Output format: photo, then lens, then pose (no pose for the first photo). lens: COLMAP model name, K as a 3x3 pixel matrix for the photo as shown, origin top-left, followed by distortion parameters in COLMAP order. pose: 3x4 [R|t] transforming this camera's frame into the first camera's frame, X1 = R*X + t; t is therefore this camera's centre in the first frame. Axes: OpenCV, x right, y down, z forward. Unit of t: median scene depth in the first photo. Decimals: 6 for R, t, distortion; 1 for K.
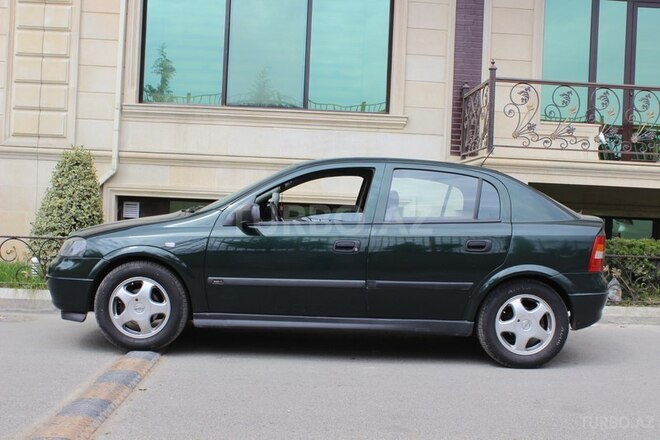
lens RADIAL K [[760.4, 0, 330.0], [0, 760.4, 220.0], [0, 0, 1]] dist [0.015639, -0.287036]
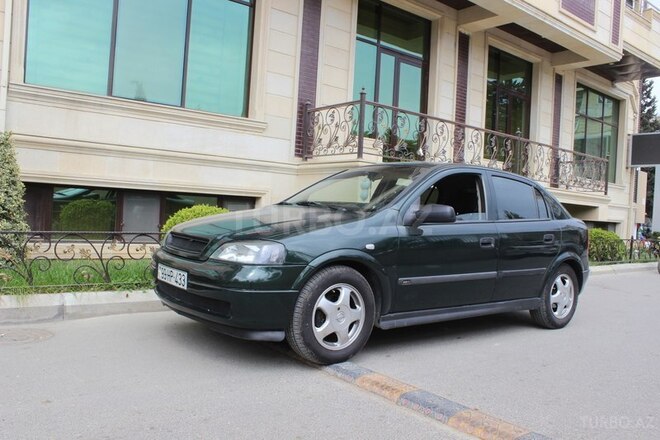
lens RADIAL K [[547.8, 0, 330.0], [0, 547.8, 220.0], [0, 0, 1]] dist [-0.177123, 0.166762]
pose [[0.817337, -0.003313, 0.576150, -0.362806], [-0.017304, 0.999391, 0.030295, -0.011211], [-0.575899, -0.034732, 0.816783, 0.273765]]
